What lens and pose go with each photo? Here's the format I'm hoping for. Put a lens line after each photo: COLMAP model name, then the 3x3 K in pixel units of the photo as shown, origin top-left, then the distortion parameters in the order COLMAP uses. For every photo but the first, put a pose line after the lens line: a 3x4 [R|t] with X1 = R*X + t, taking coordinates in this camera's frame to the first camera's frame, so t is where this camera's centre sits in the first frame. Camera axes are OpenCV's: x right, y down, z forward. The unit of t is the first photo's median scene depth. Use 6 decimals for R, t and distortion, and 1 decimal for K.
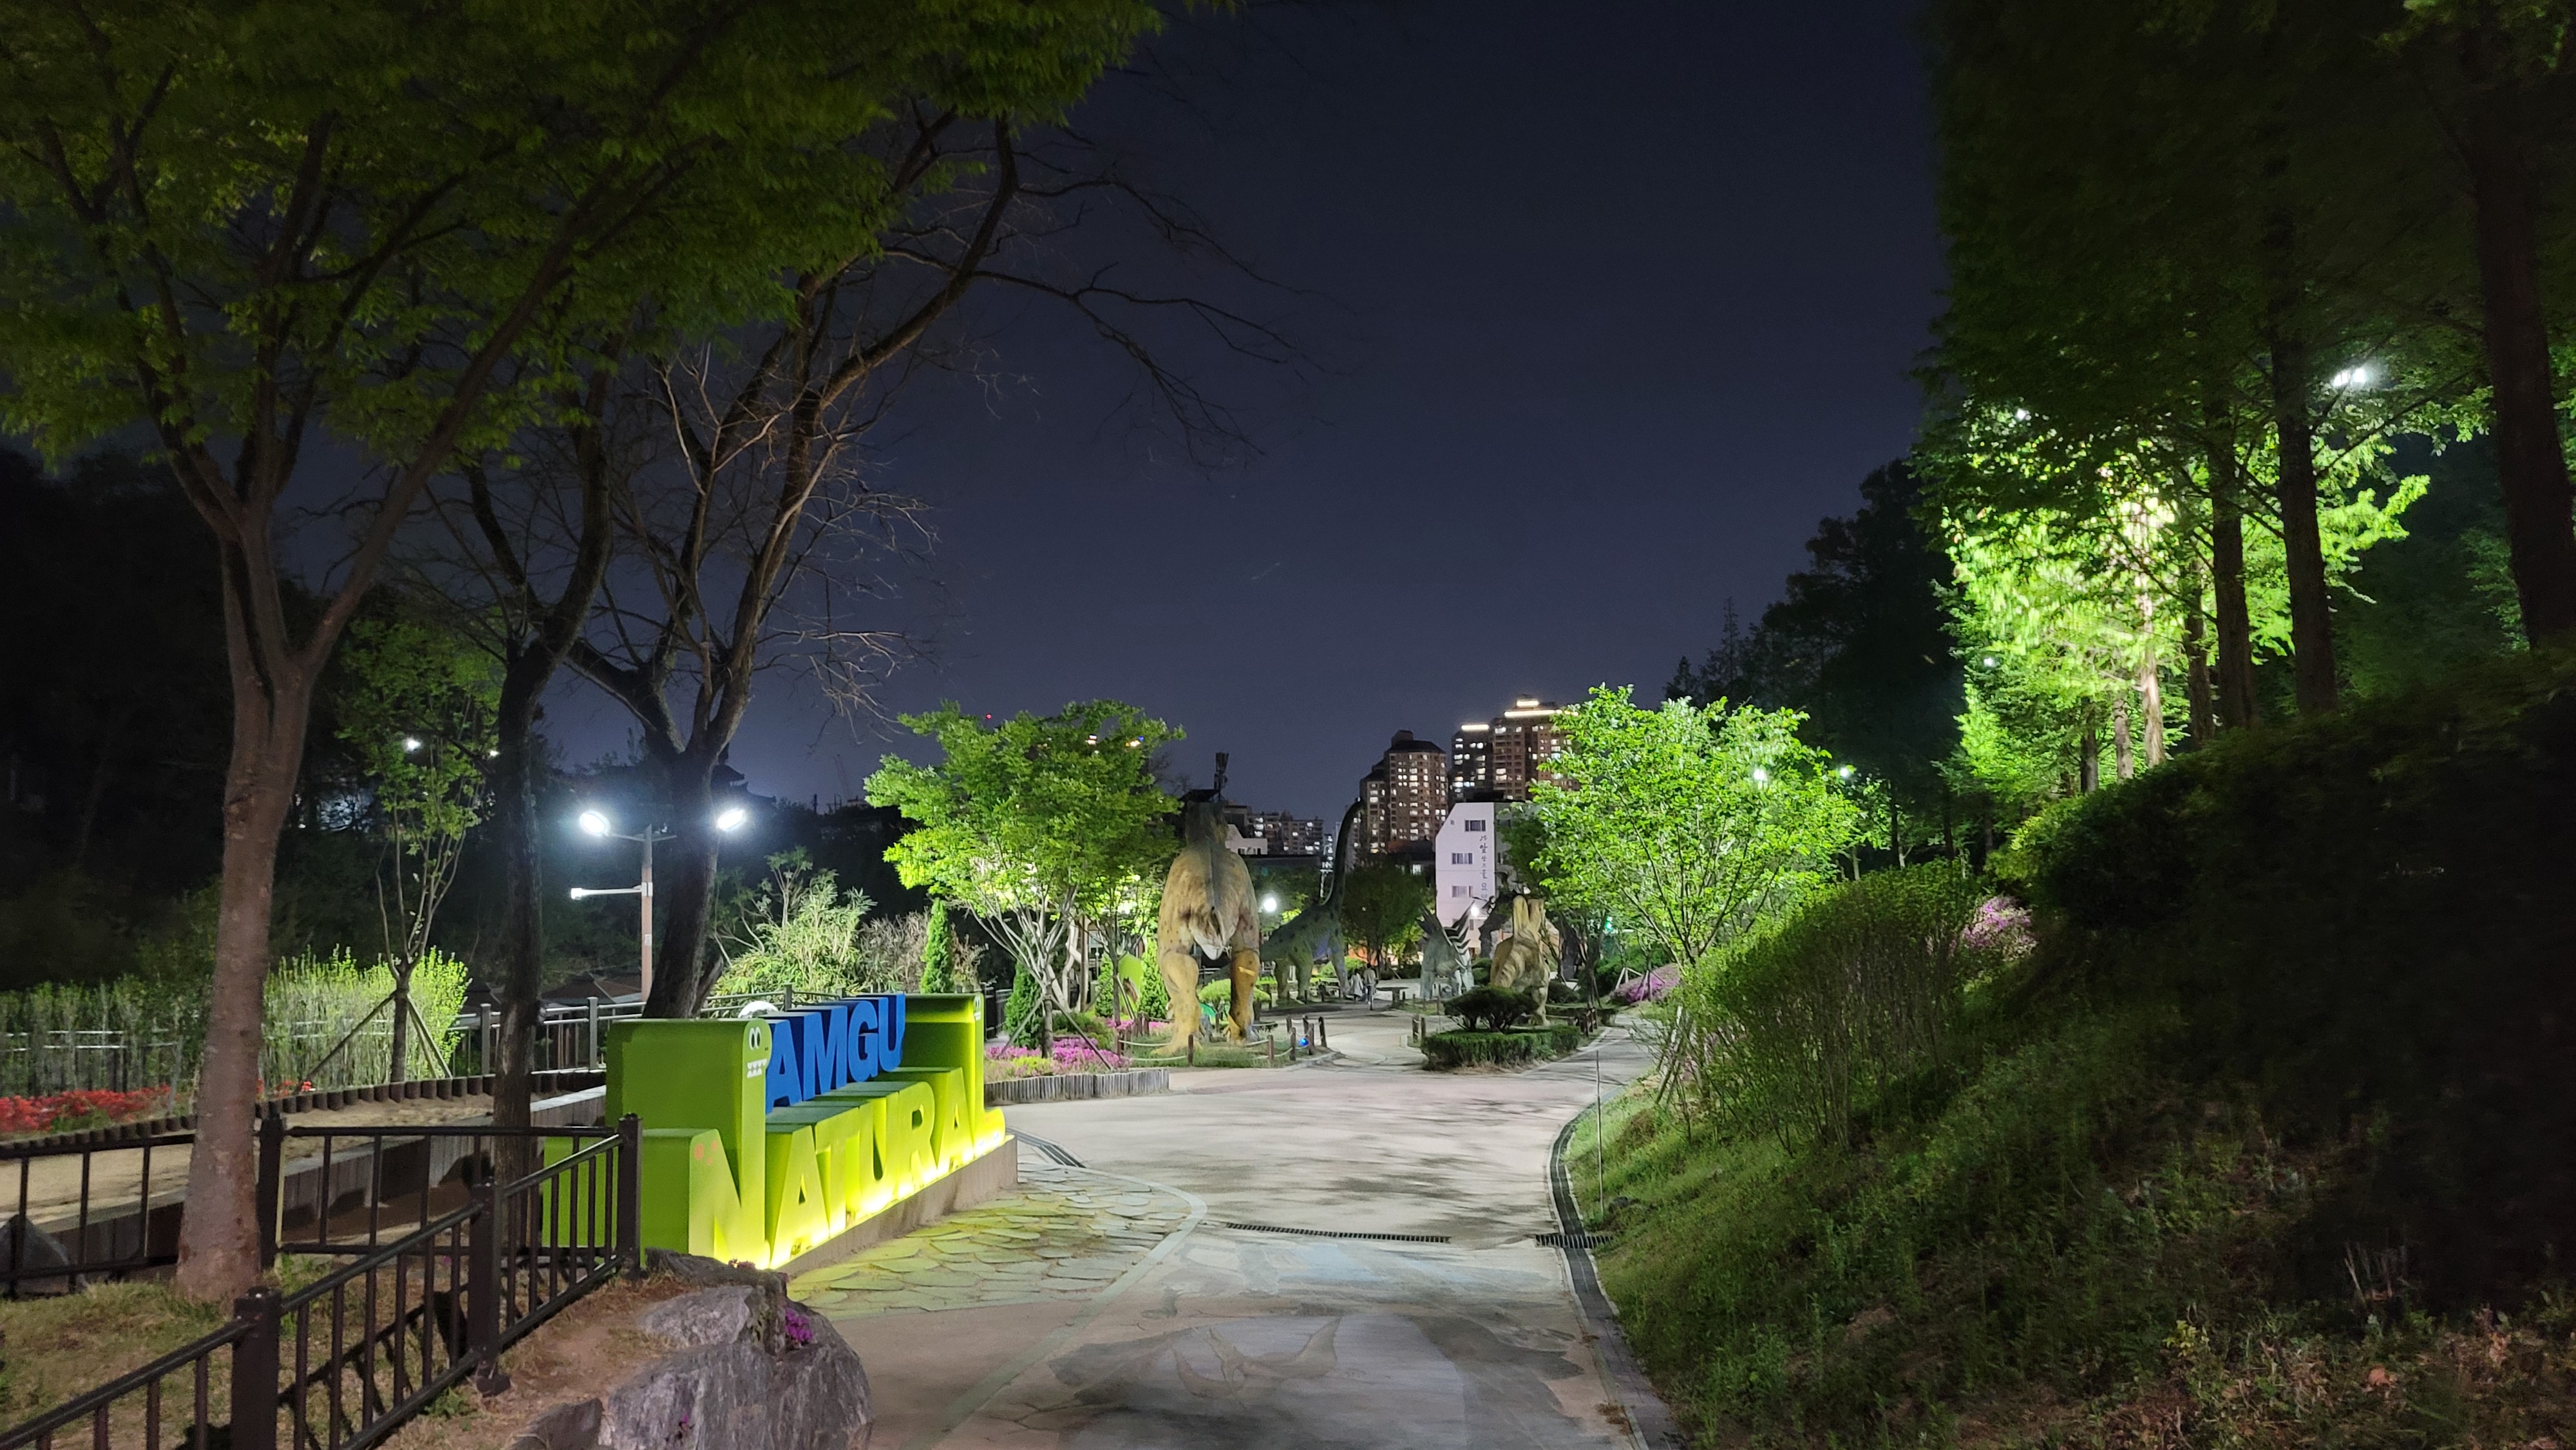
lens RADIAL K [[1885.0, 0, 1288.0], [0, 1885.0, 725.0], [0, 0, 1]] dist [0.002022, 0.000247]
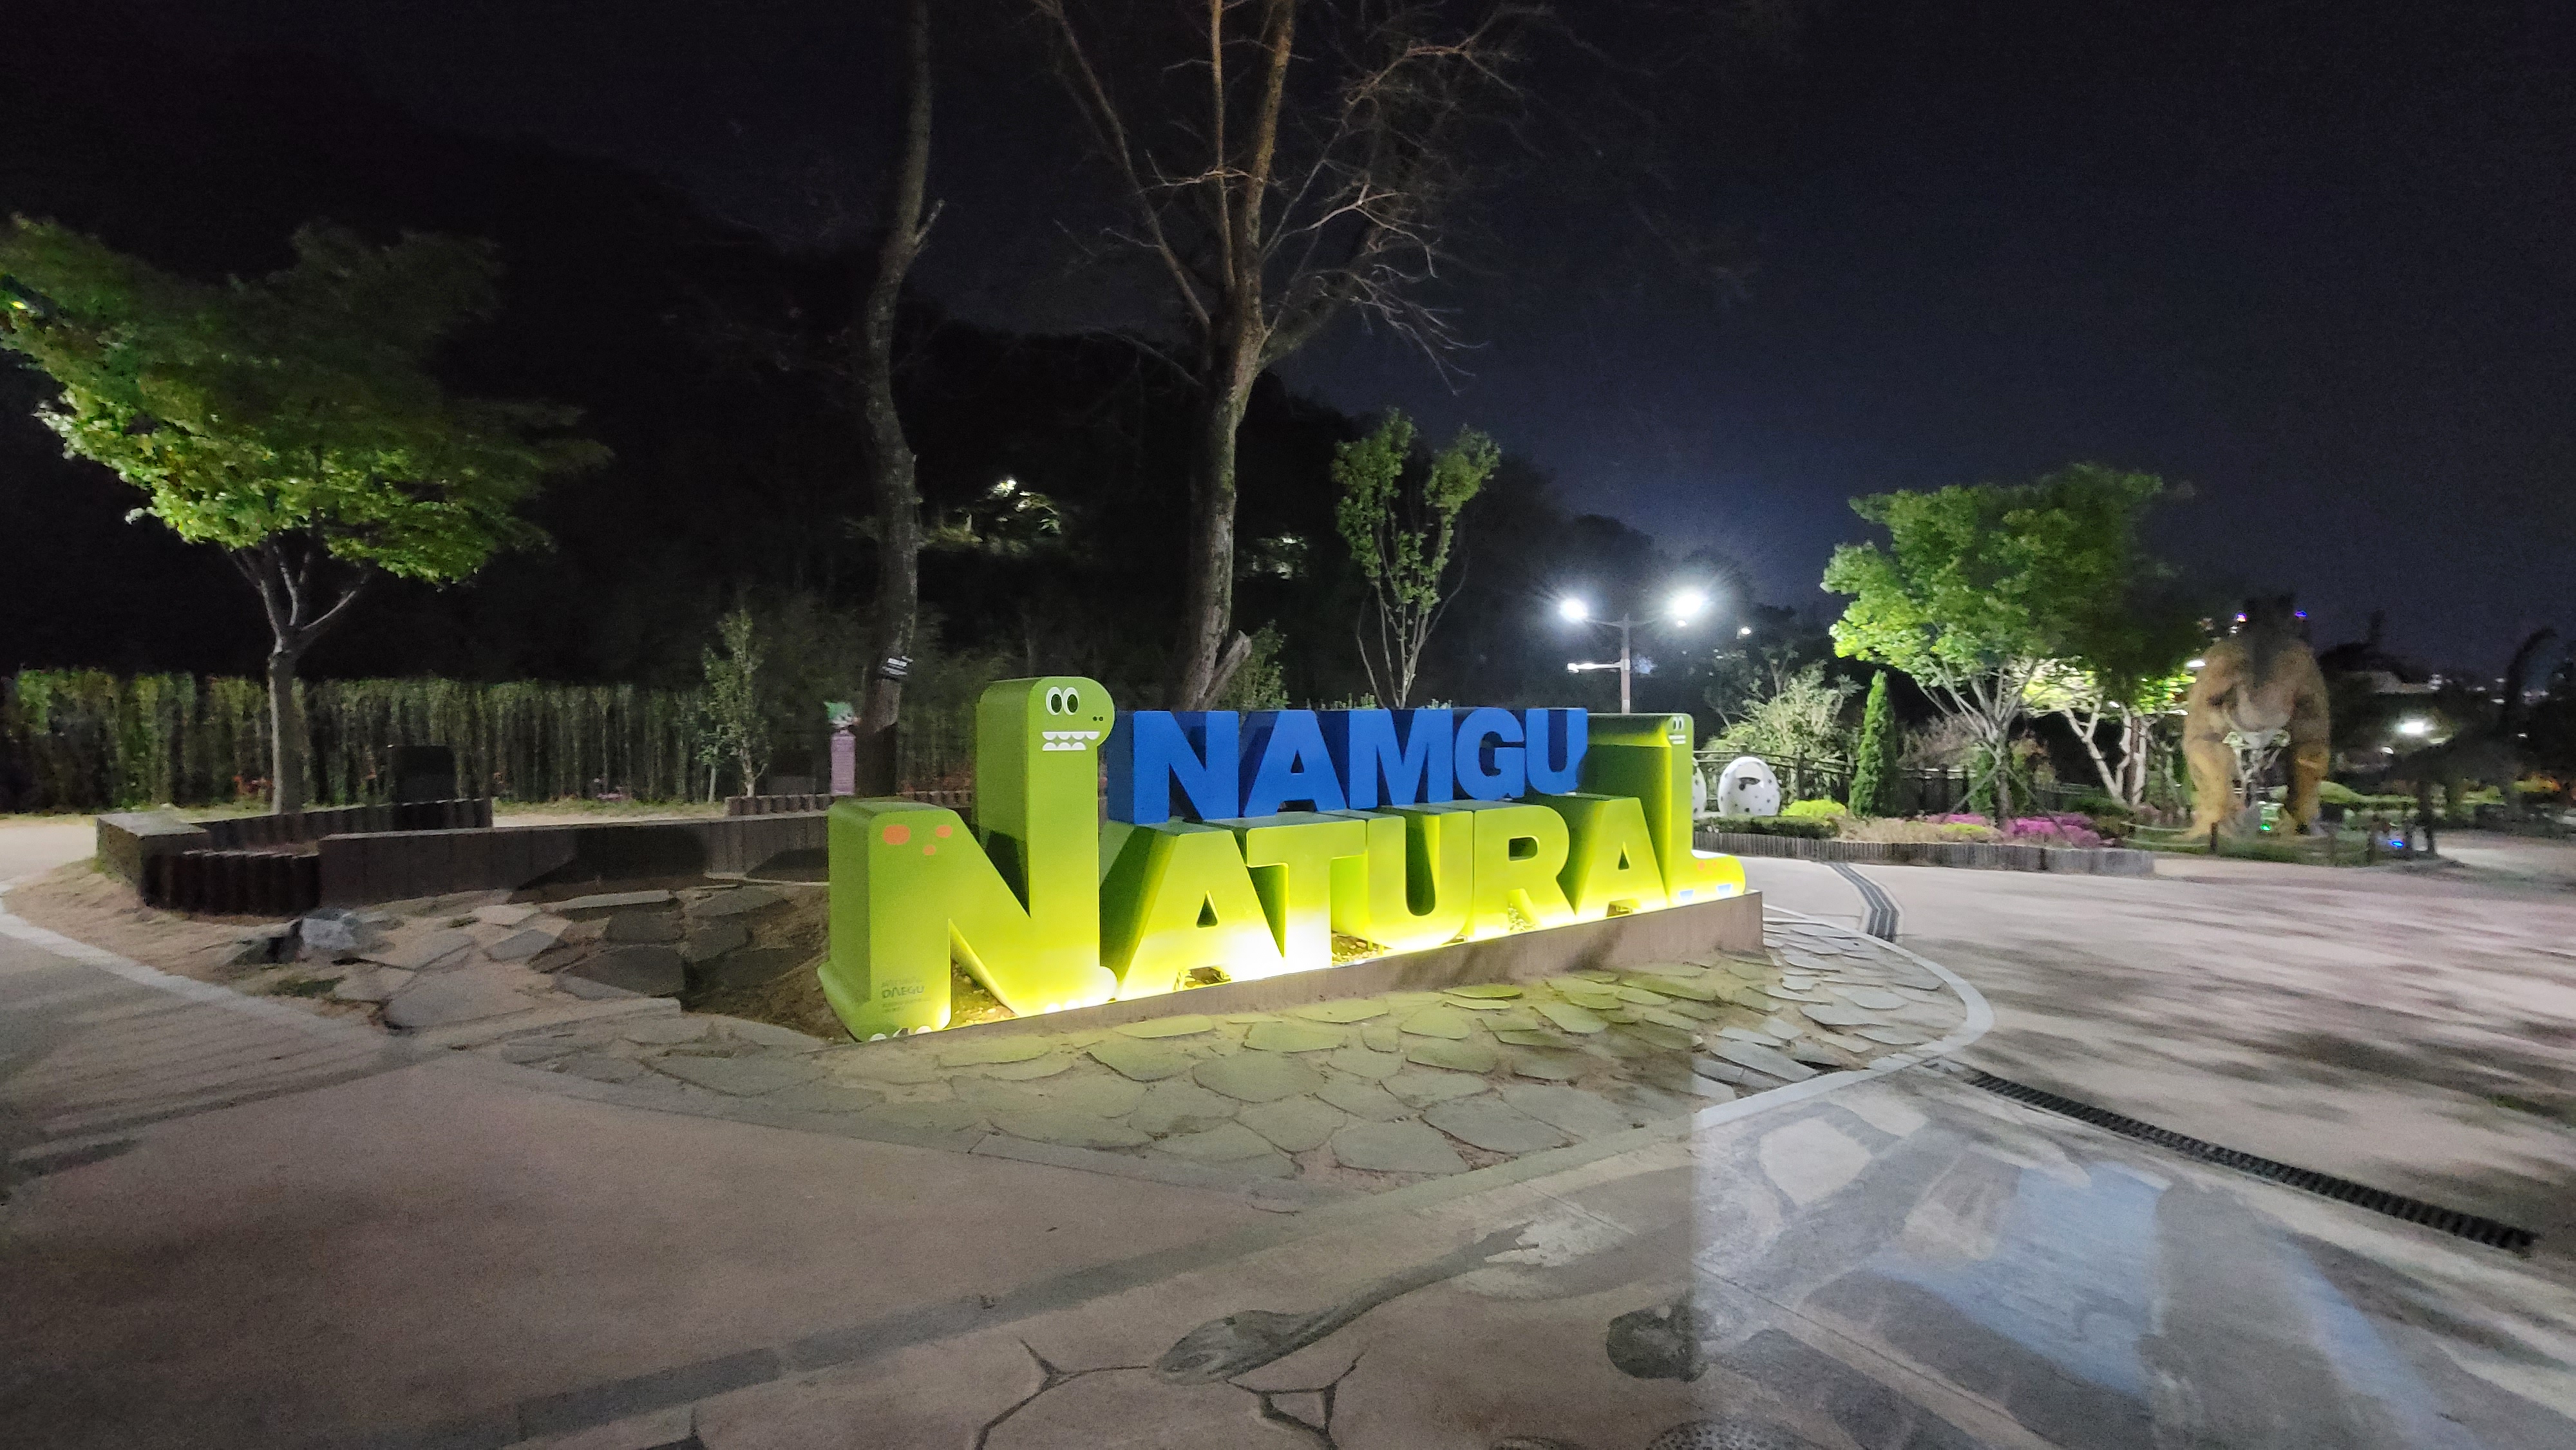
lens RADIAL K [[1049.6, 0, 1289.0], [0, 1049.6, 757.1], [0, 0, 1]] dist [0.000387, 0.000144]
pose [[0.662876, 0.044274, -0.747419, 0.040676], [0.044718, 0.994127, 0.098547, 0.067857], [0.747393, -0.098747, 0.657003, 0.353873]]
